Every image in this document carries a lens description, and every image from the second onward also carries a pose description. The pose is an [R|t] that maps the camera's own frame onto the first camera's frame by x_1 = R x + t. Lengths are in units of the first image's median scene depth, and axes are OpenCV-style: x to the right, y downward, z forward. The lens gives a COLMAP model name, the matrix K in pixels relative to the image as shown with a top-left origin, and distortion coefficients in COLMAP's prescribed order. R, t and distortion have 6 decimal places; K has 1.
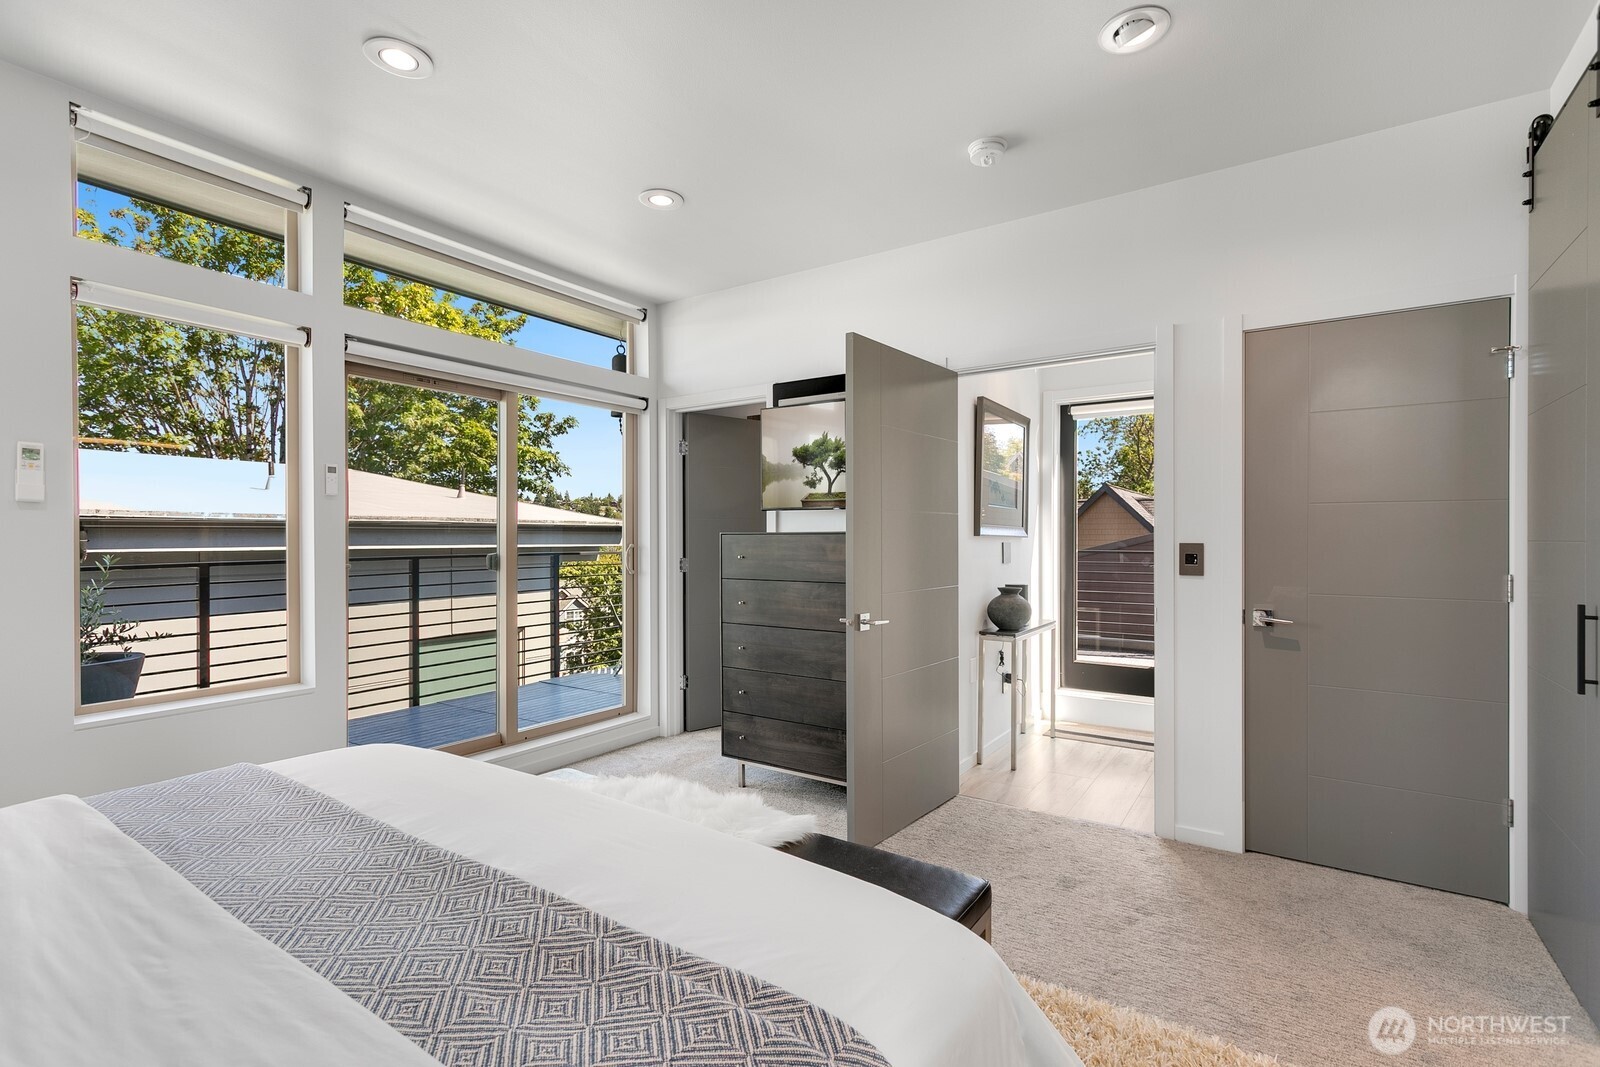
lens RADIAL K [[745.8, 0, 800.0], [0, 745.8, 533.5], [0, 0, 1]] dist [0.002990, -0.008901]
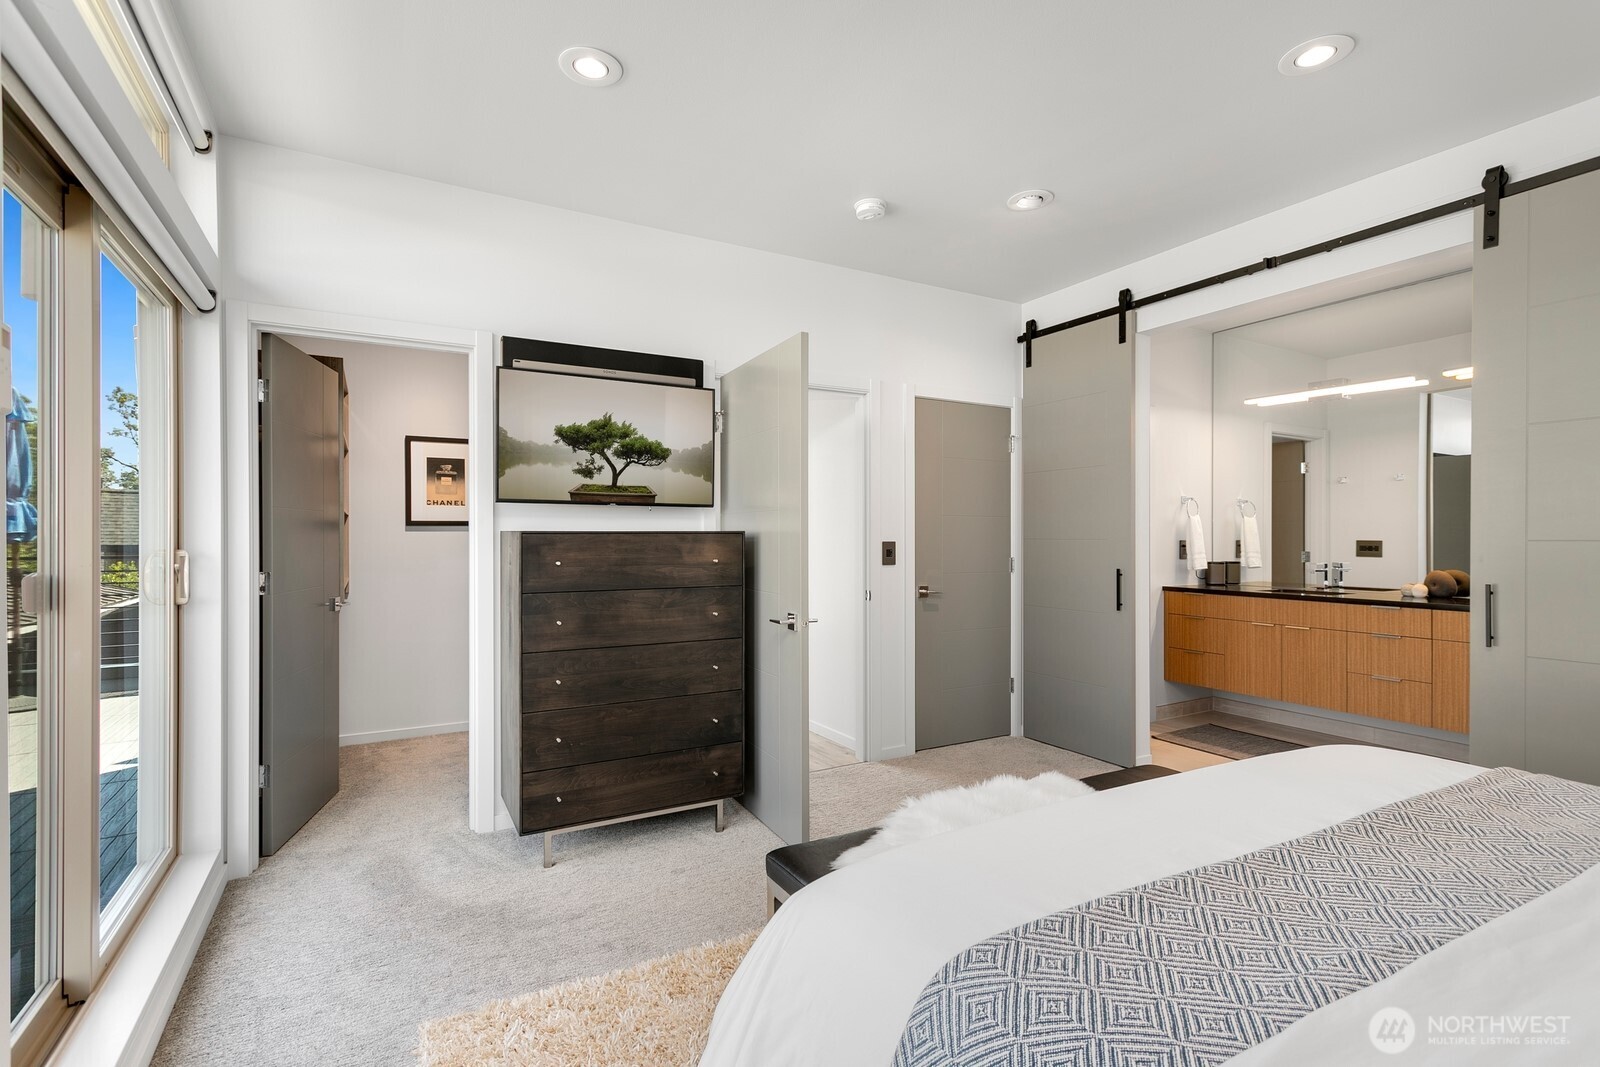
lens RADIAL K [[743.4, 0, 795.0], [0, 743.4, 540.5], [0, 0, 1]] dist [0.001336, 0.000732]
pose [[0.443596, -0.001505, 0.896226, -0.635930], [-0.003150, 0.999990, 0.003238, 0.005306], [-0.896221, -0.004259, 0.443587, 0.437486]]
